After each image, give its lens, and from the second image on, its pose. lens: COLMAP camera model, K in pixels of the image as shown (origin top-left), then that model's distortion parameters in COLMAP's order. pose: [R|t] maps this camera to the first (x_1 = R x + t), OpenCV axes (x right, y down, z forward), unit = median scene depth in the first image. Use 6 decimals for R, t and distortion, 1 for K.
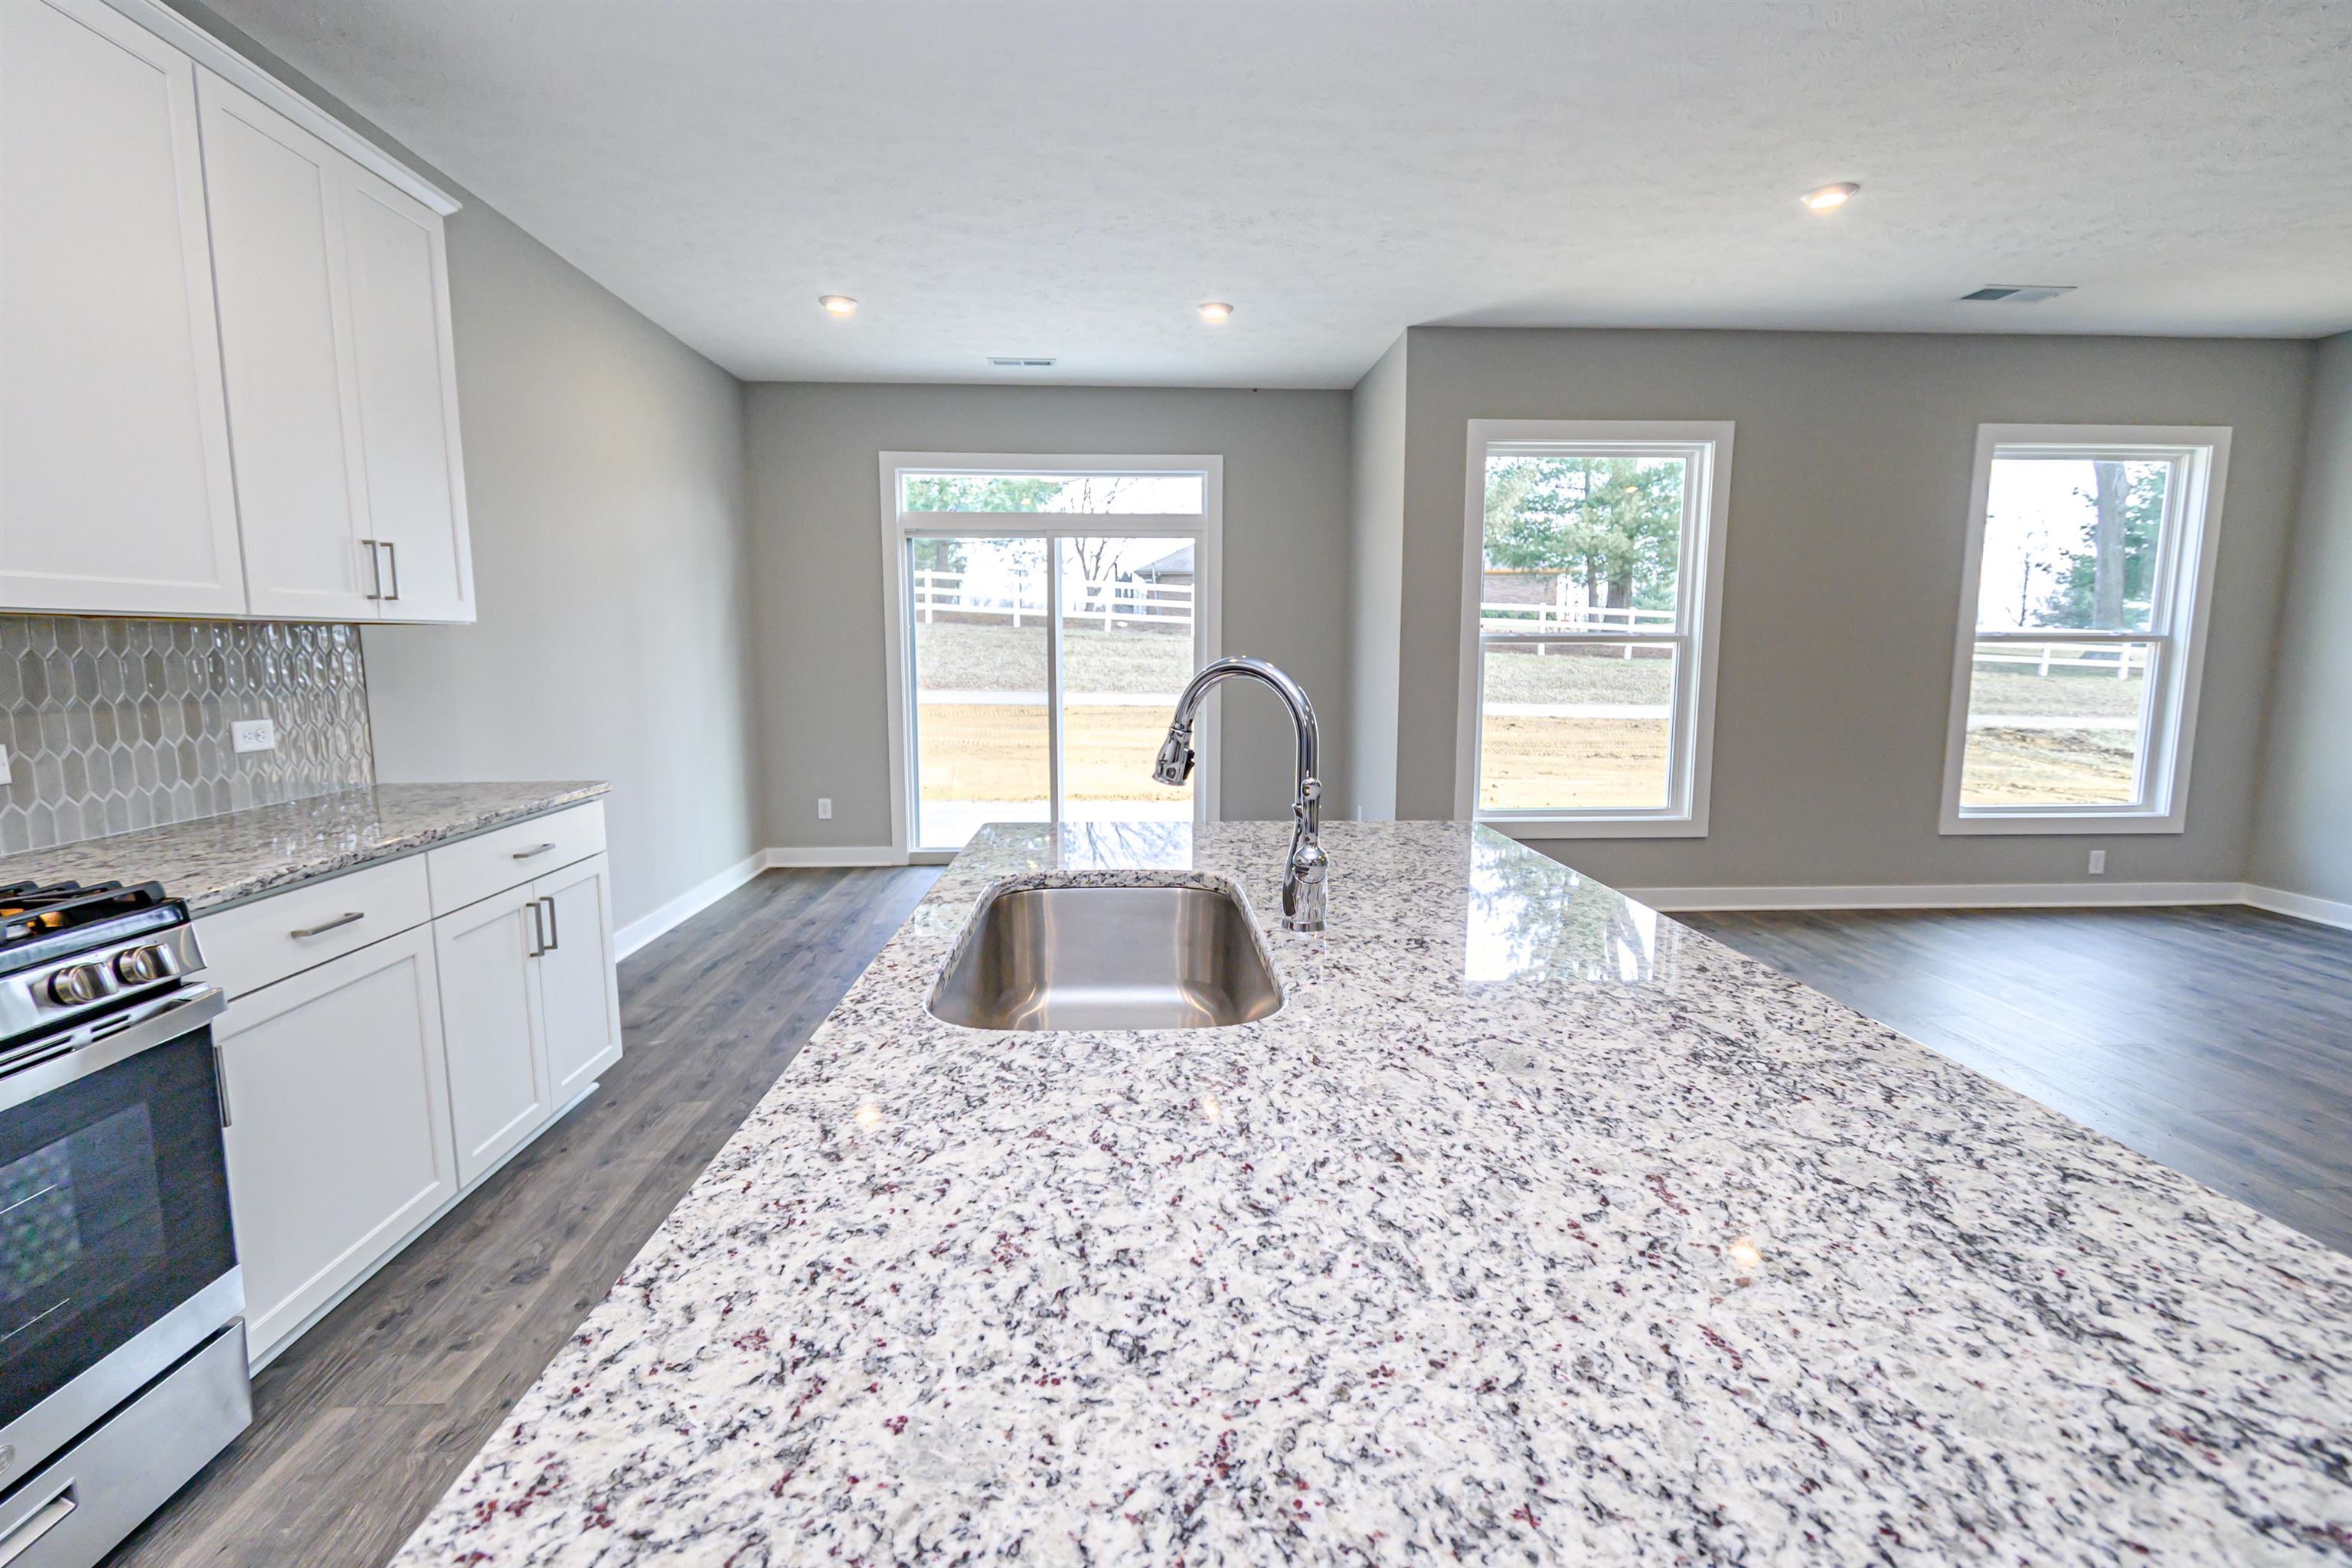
lens RADIAL K [[1043.4, 0, 1167.6], [0, 1043.4, 778.2], [0, 0, 1]] dist [0.008051, -0.004594]
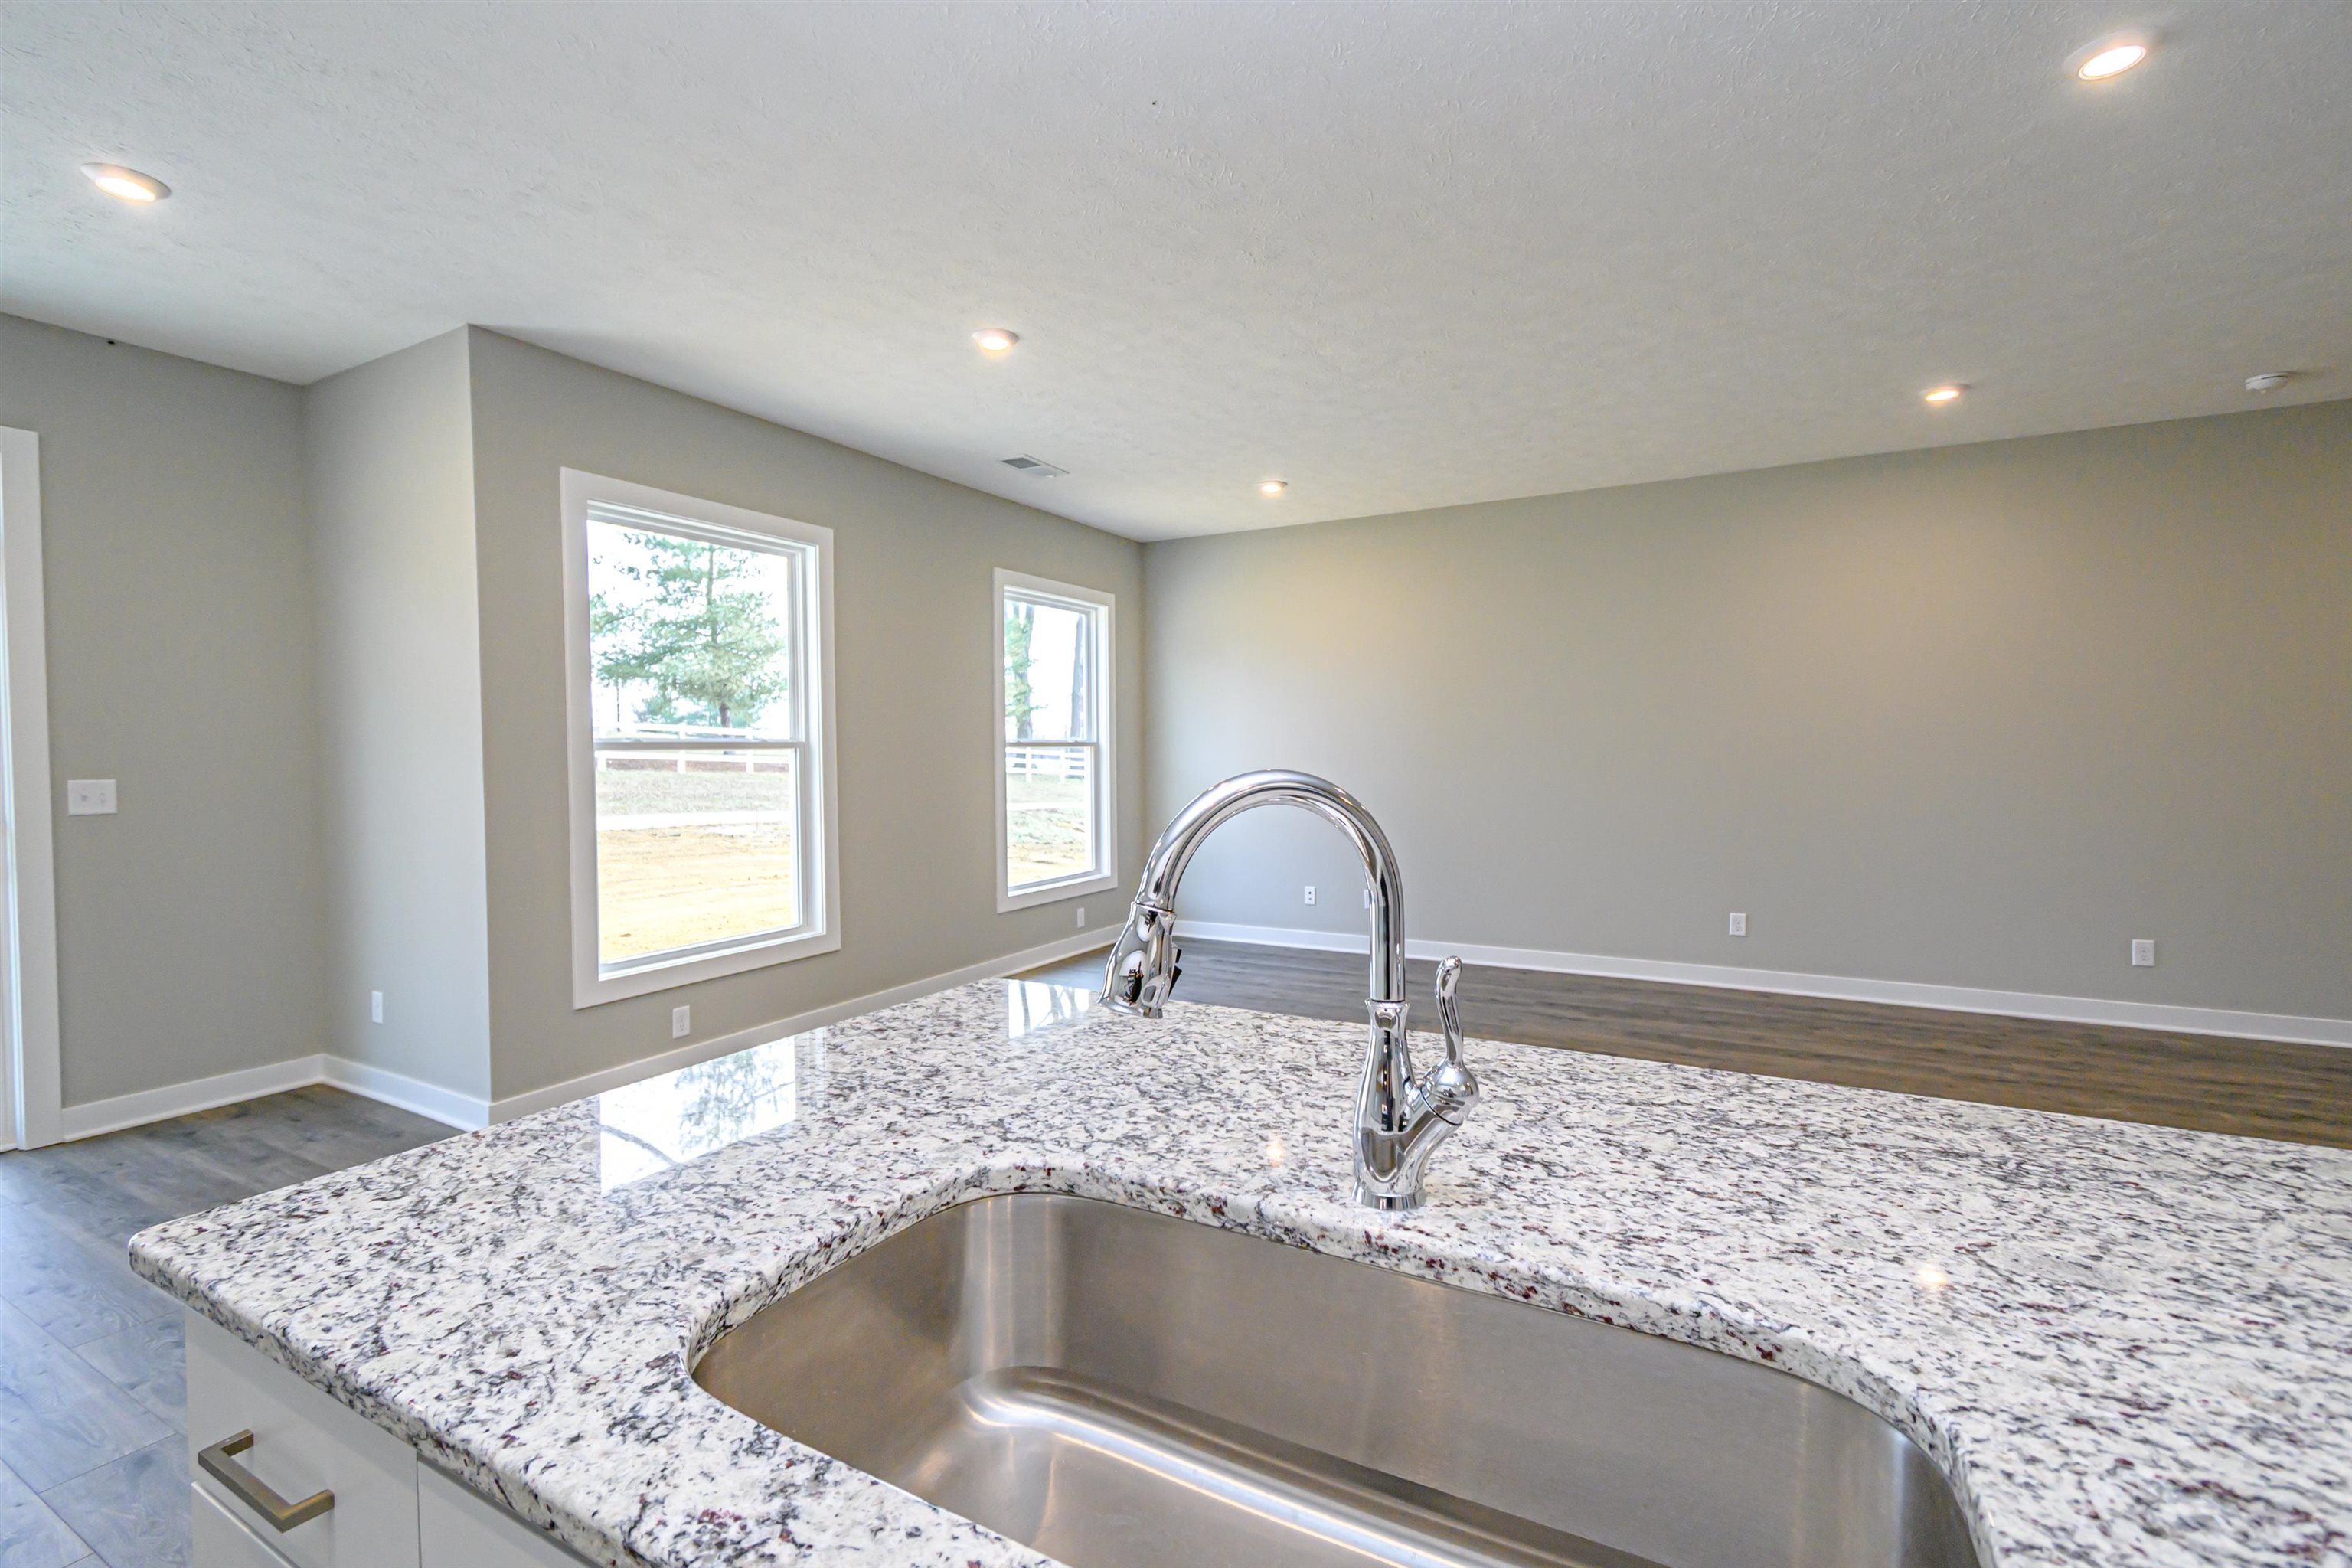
lens RADIAL K [[1043.4, 0, 1173.8], [0, 1043.4, 780.5], [0, 0, 1]] dist [0.008051, -0.004594]
pose [[0.526073, -0.030881, 0.849879, -0.550089], [0.115550, 0.992669, -0.035456, -0.117091], [-0.842553, 0.116856, 0.525784, 0.892663]]
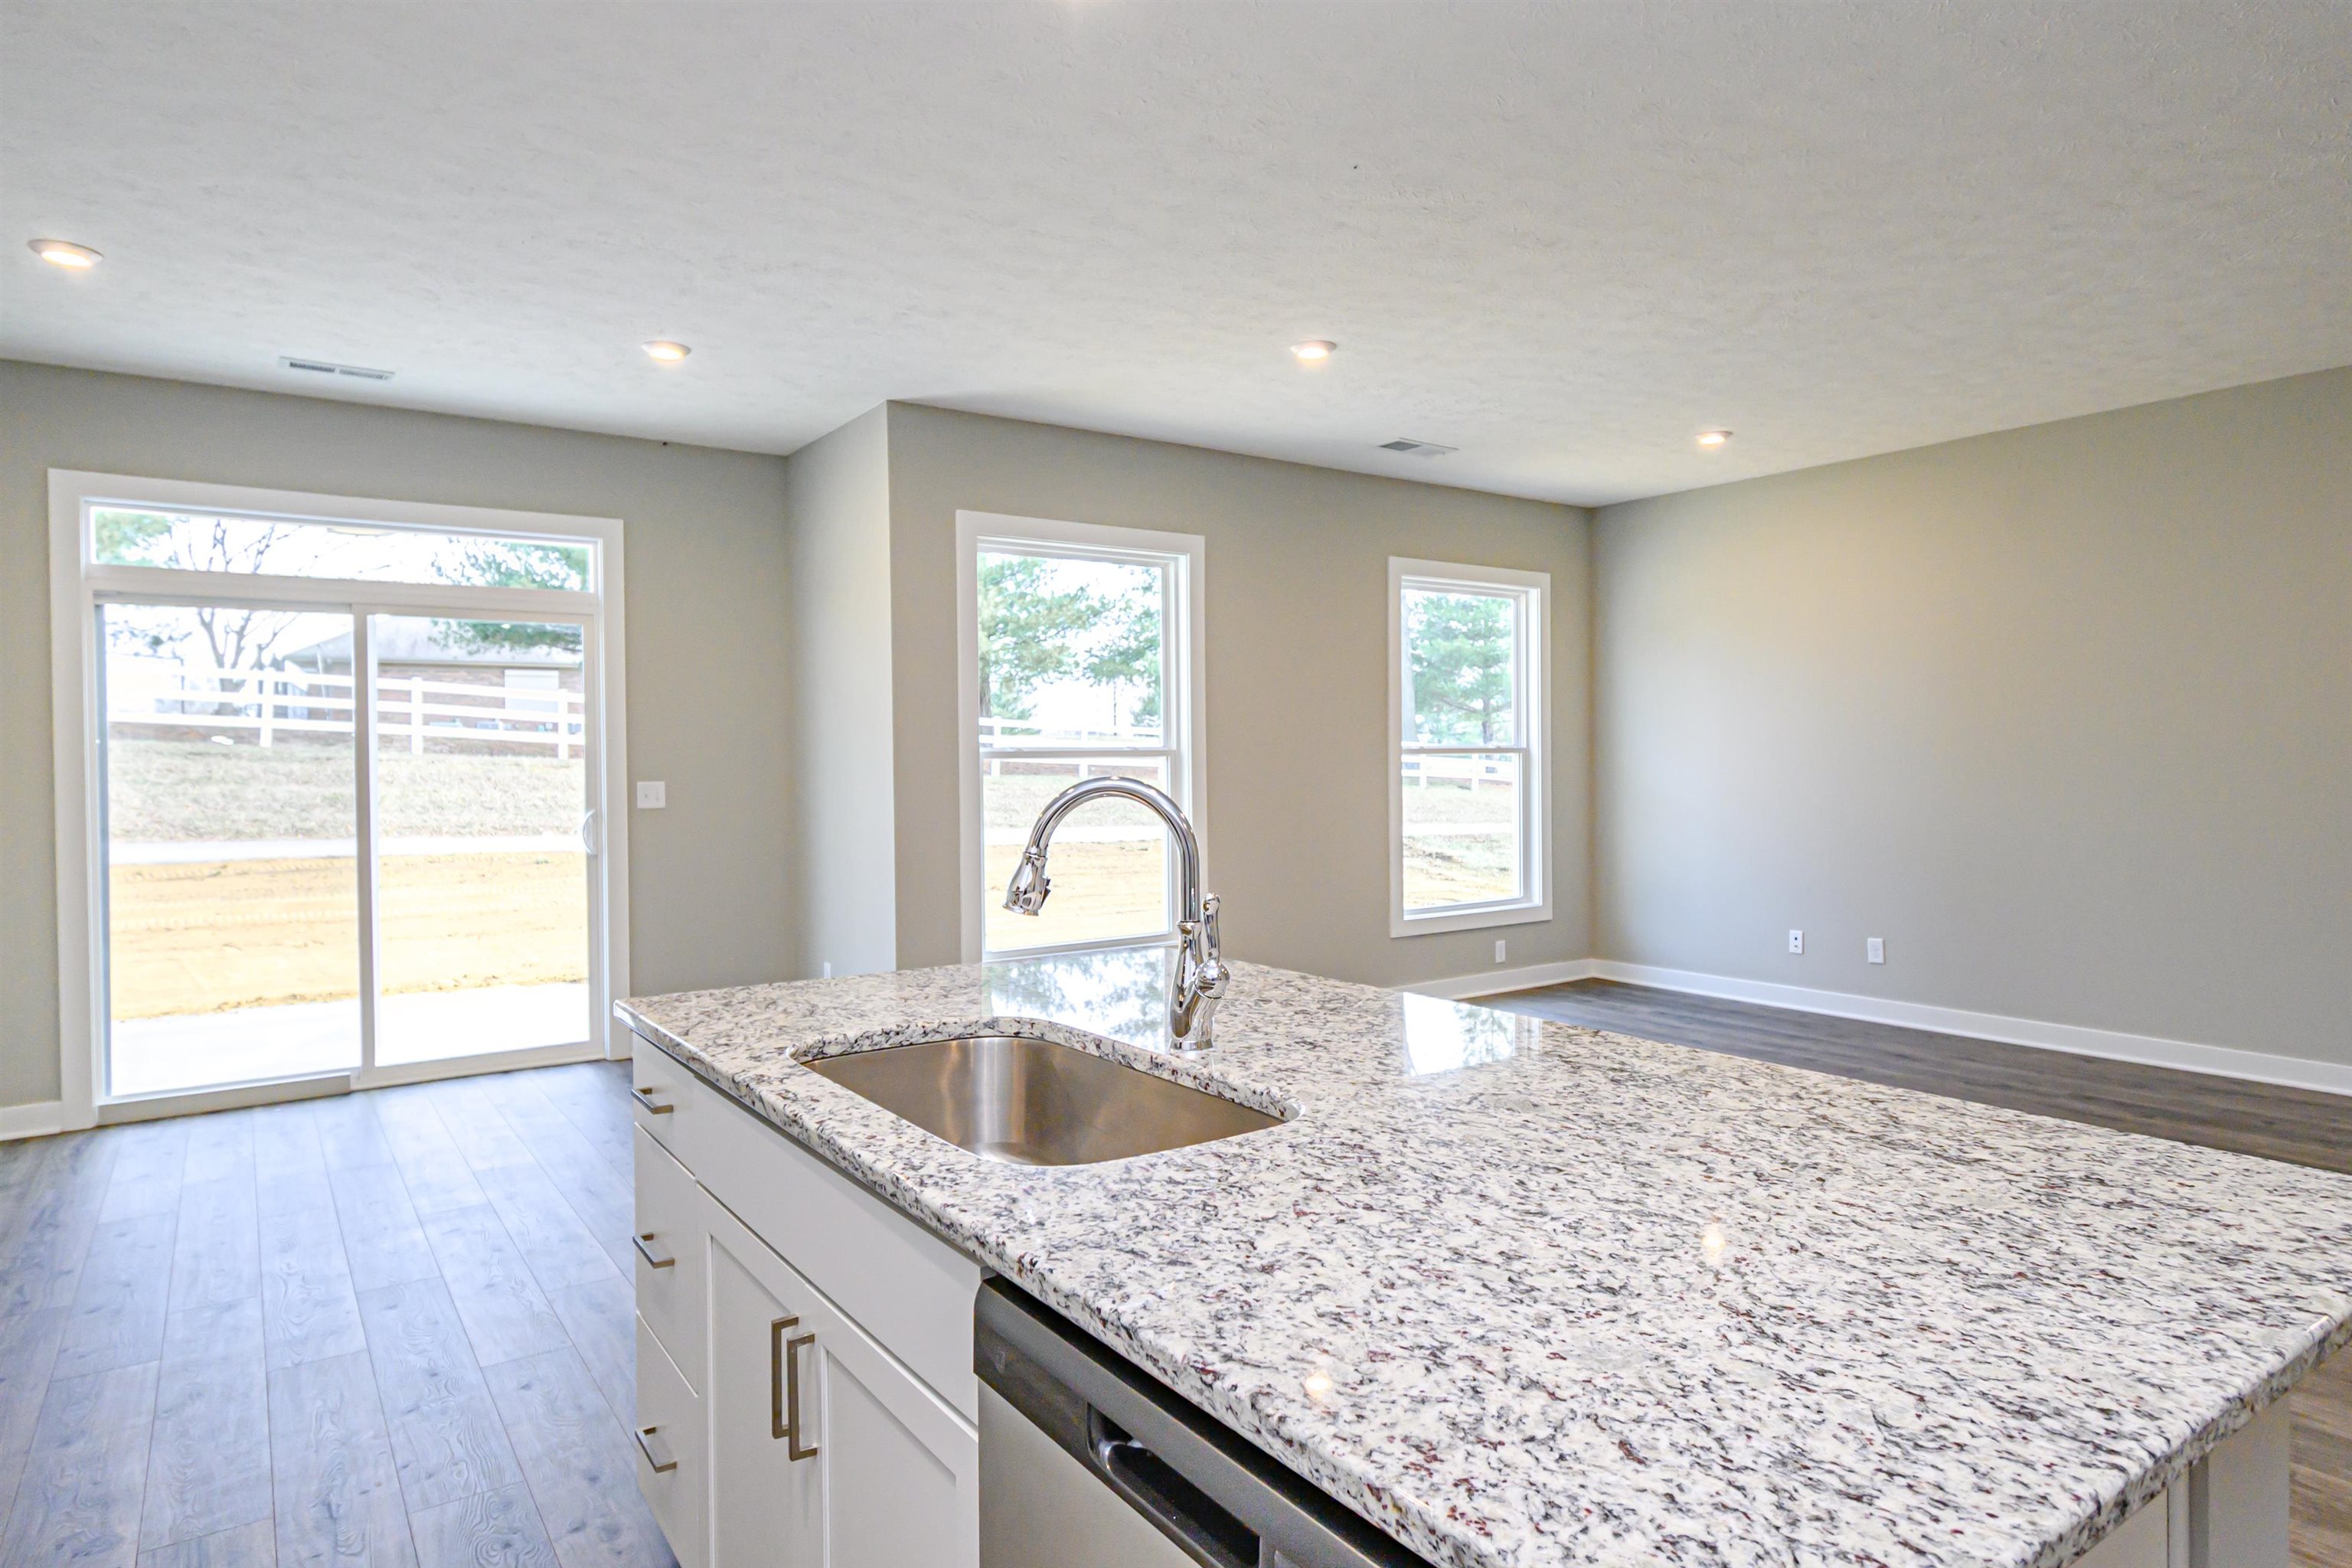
lens RADIAL K [[1343.8, 0, 1168.3], [0, 1343.8, 776.4], [0, 0, 1]] dist [0.002322, -0.000199]
pose [[0.845067, -0.016031, 0.534420, -0.671803], [0.077532, 0.992659, -0.092823, 0.005542], [-0.529009, 0.119876, 0.840107, -0.107282]]
